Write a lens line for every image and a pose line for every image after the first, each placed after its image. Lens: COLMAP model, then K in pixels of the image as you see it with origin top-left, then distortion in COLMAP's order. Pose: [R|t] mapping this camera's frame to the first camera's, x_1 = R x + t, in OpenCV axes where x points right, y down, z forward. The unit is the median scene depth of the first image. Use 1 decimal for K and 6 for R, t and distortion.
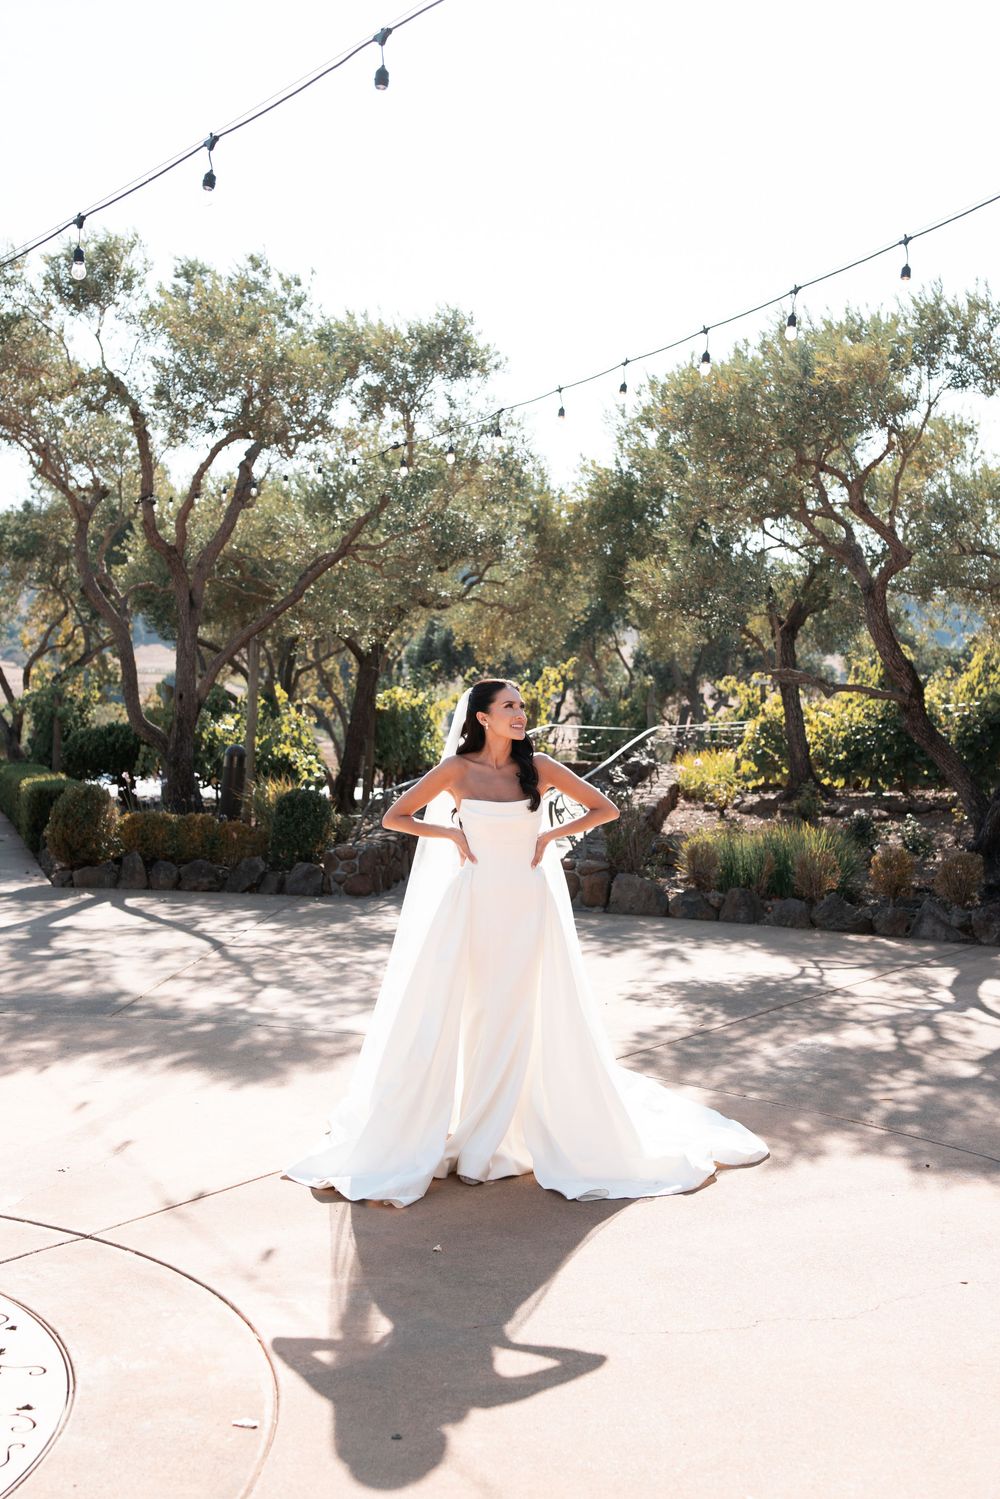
lens RADIAL K [[1469.2, 0, 482.9], [0, 1469.2, 783.0], [0, 0, 1]] dist [0.012896, -0.005879]
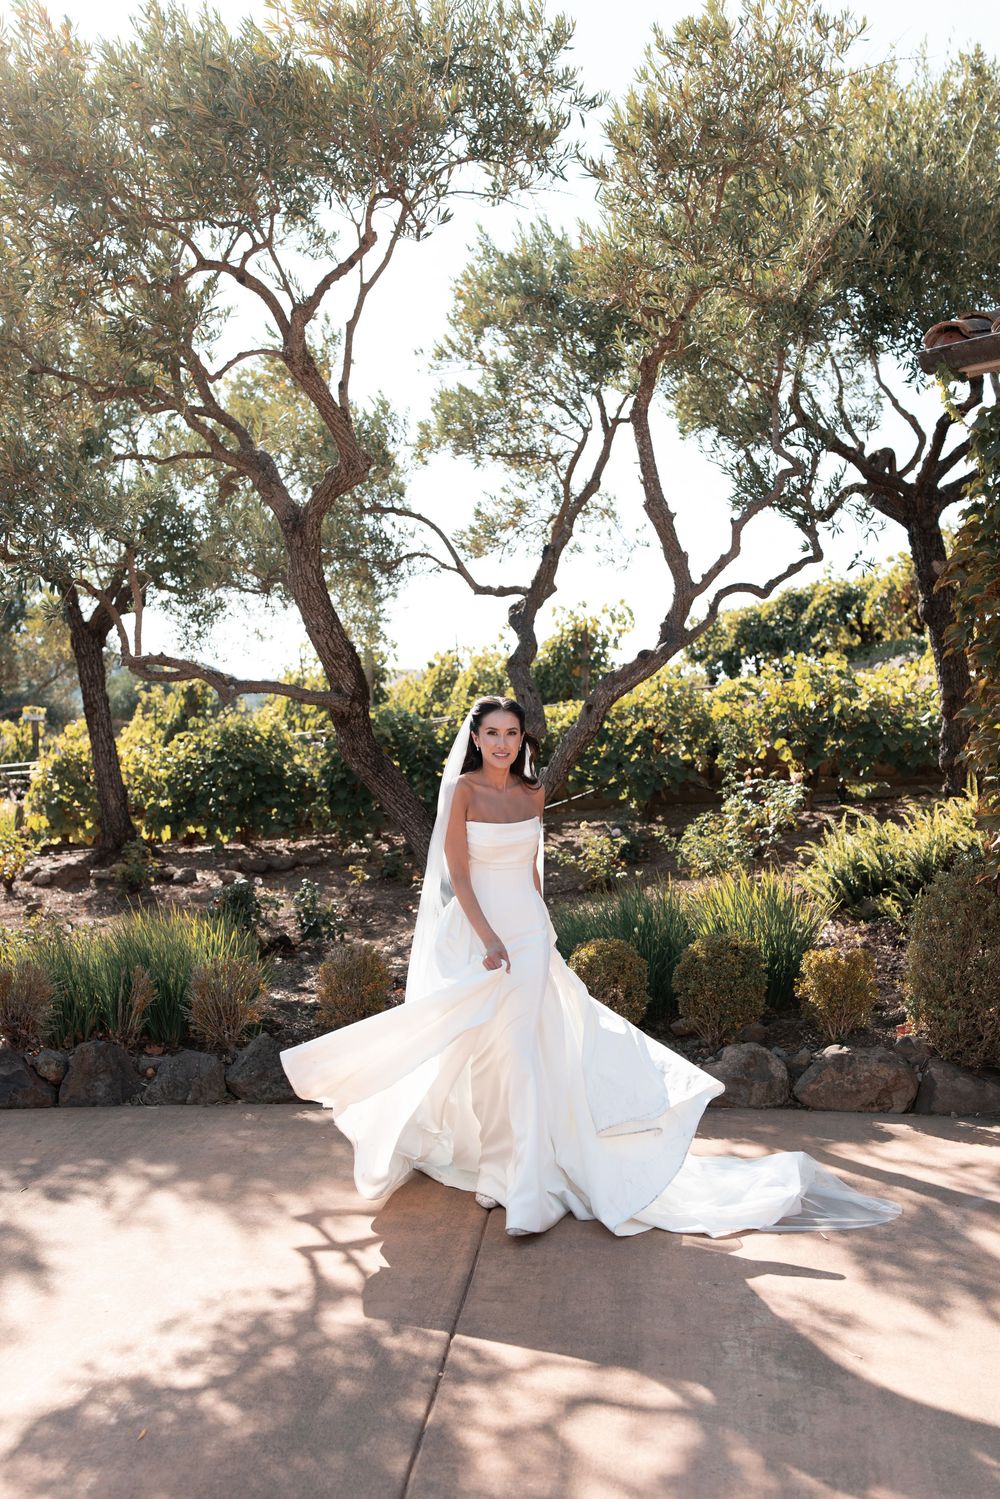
lens RADIAL K [[1521.1, 0, 507.1], [0, 1521.1, 744.0], [0, 0, 1]] dist [0.077062, -0.006859]
pose [[0.877818, -0.021416, 0.478515, 0.023808], [0.048773, 0.997804, -0.044817, -0.004933], [-0.476504, 0.062680, 0.876935, 0.272874]]
